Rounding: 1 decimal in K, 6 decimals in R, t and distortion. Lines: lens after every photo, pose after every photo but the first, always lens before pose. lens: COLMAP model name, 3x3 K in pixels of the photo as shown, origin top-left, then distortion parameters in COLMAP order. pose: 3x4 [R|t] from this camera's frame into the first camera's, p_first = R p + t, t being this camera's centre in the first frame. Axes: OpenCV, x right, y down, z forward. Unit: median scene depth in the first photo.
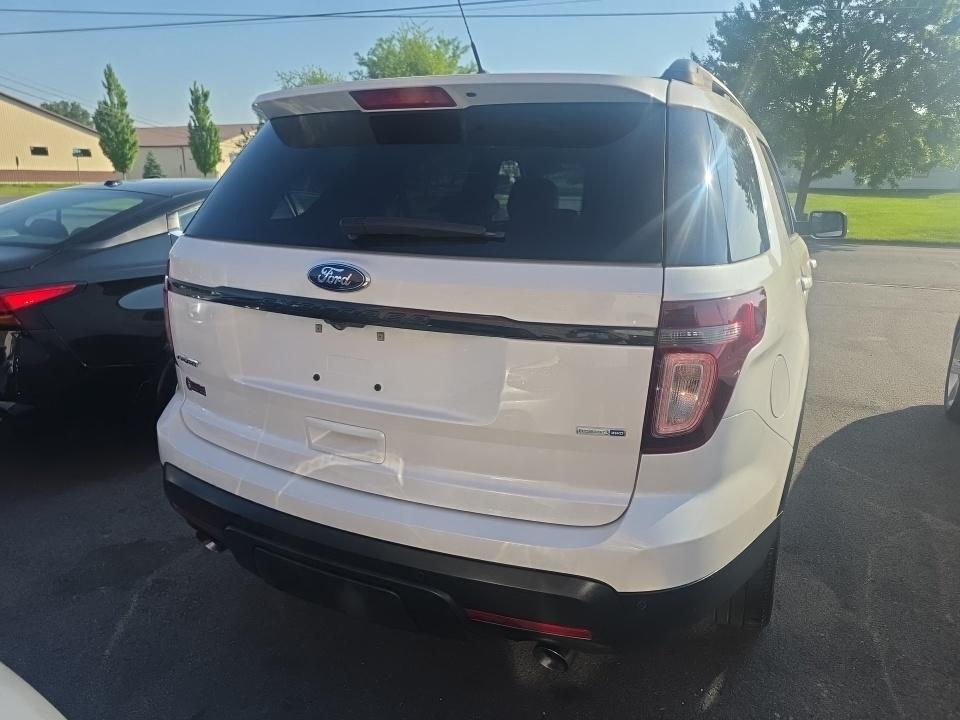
lens RADIAL K [[645.1, 0, 479.6], [0, 645.1, 357.3], [0, 0, 1]] dist [0.036981, -0.026249]
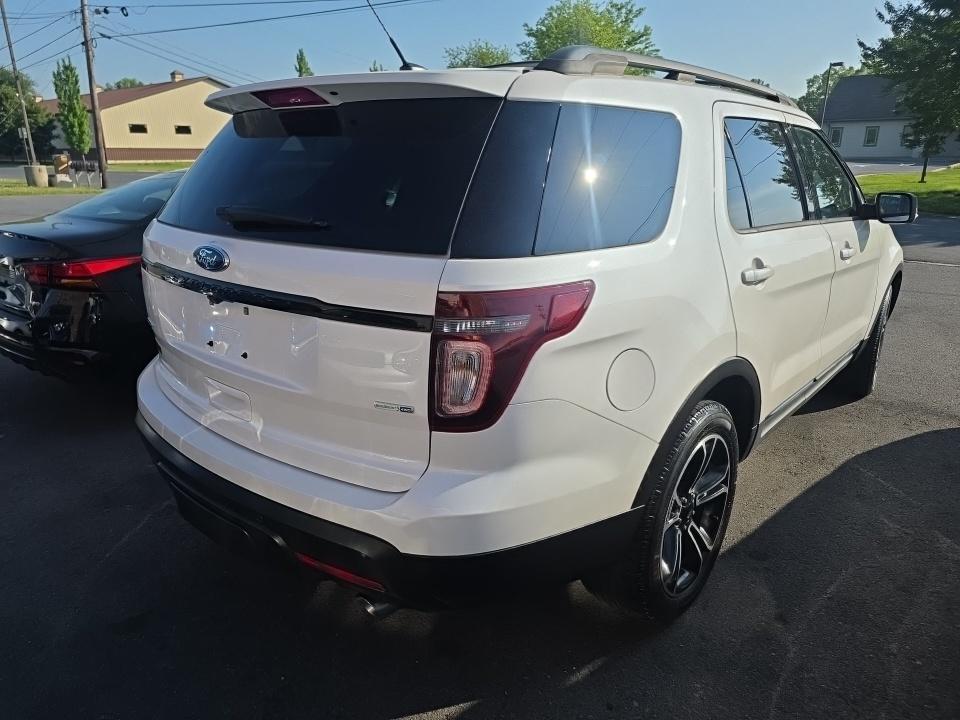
lens RADIAL K [[645.1, 0, 479.3], [0, 645.1, 364.6], [0, 0, 1]] dist [0.036981, -0.026249]
pose [[0.968415, 0.066517, -0.240308, 0.419041], [-0.054758, 0.996968, 0.055289, -0.018836], [0.243257, -0.040384, 0.969121, -0.016357]]
